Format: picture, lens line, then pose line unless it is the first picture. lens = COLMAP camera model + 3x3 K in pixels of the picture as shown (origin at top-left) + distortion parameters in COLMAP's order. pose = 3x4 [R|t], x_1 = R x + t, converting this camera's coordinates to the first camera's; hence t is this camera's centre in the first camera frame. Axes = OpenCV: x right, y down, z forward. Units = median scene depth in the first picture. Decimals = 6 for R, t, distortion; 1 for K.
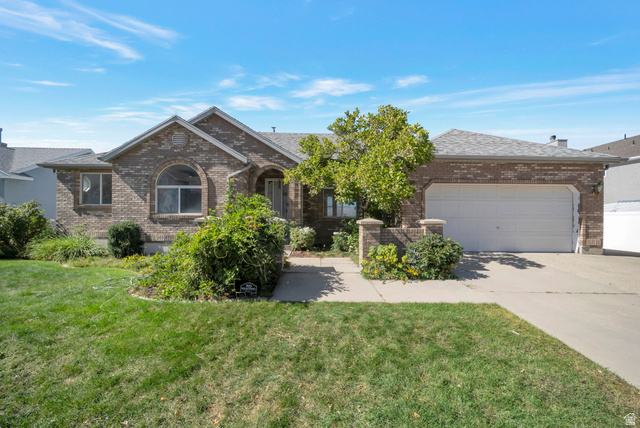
lens RADIAL K [[256.9, 0, 320.0], [0, 256.9, 214.0], [0, 0, 1]] dist [0.001864, 0.000078]
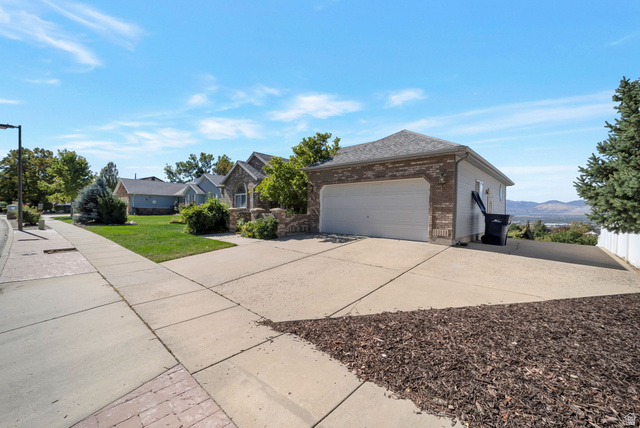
lens RADIAL K [[256.9, 0, 320.0], [0, 256.9, 214.0], [0, 0, 1]] dist [0.001864, 0.000078]
pose [[0.725783, 0.011873, -0.687821, 1.413728], [0.000674, 0.999838, 0.017970, 0.016424], [0.687923, -0.013505, 0.725658, -0.065003]]
